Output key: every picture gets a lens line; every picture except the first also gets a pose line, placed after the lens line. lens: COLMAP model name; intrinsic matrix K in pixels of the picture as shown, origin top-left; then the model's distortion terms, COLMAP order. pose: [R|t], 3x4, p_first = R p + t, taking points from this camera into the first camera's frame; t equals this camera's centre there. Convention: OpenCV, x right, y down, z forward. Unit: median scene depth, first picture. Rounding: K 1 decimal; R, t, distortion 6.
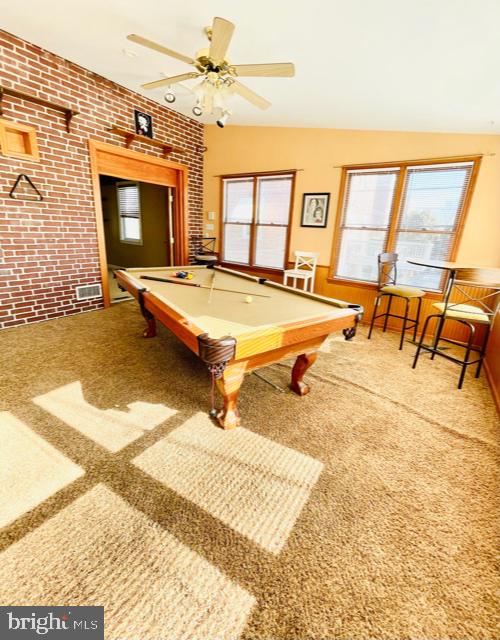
lens RADIAL K [[302.1, 0, 250.5], [0, 302.1, 319.6], [0, 0, 1]] dist [-0.001739, -0.001067]
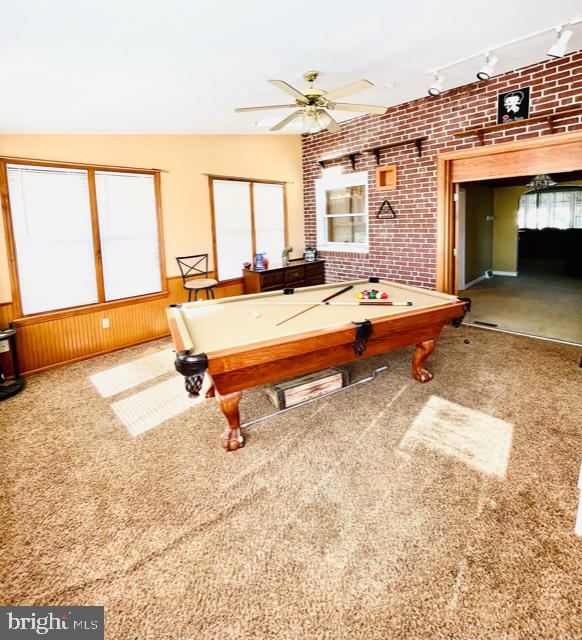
lens RADIAL K [[585.0, 0, 291.1], [0, 585.0, 319.5], [0, 0, 1]] dist [-0.002312, 0.002443]
pose [[-0.461752, 0.108831, -0.880307, 1.528766], [-0.257663, 0.933193, 0.250522, -0.453037], [0.848761, 0.342501, -0.402862, 1.596184]]
